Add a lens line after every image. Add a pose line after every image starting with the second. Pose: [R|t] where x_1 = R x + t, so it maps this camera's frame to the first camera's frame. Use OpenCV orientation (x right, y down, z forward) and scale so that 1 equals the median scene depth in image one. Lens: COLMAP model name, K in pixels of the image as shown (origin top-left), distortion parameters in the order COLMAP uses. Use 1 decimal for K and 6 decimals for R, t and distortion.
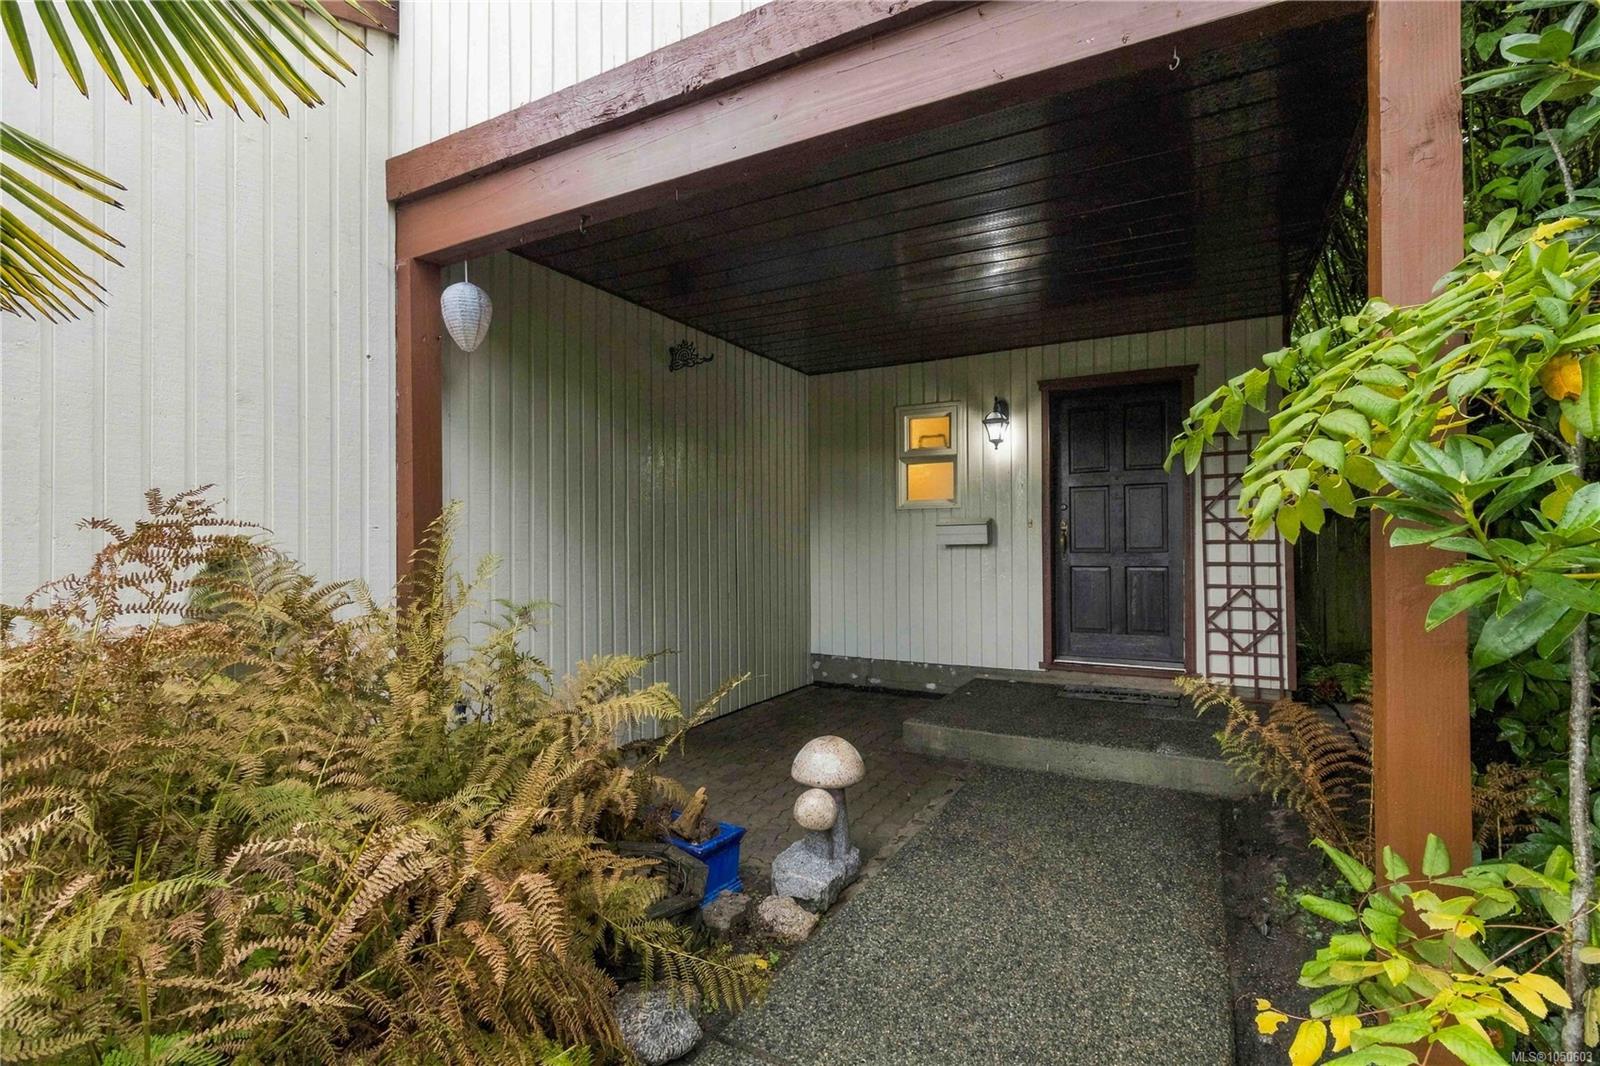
lens RADIAL K [[743.8, 0, 800.0], [0, 743.8, 541.1], [0, 0, 1]] dist [0.002013, 0.000205]
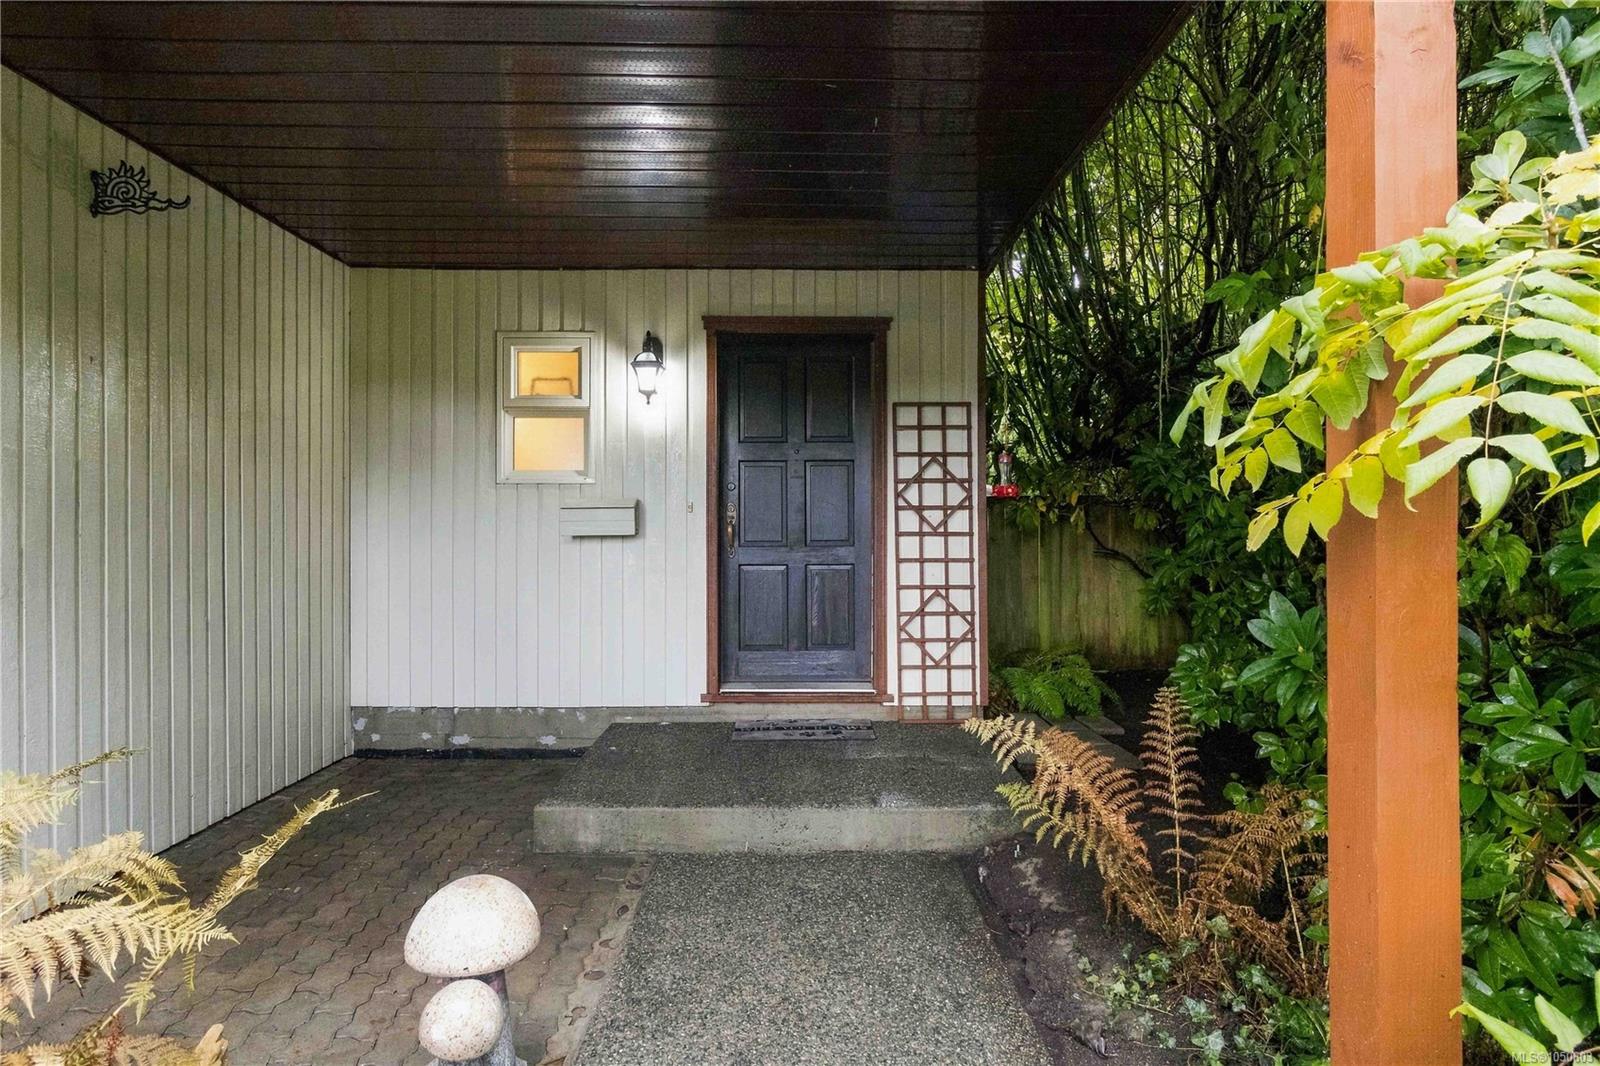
lens RADIAL K [[936.9, 0, 803.3], [0, 936.9, 529.8], [0, 0, 1]] dist [-0.000805, -0.001626]
pose [[0.869040, 0.003719, 0.494728, -0.059146], [-0.005918, 0.999978, 0.002878, -0.005480], [-0.494706, -0.005429, 0.869043, 0.150843]]
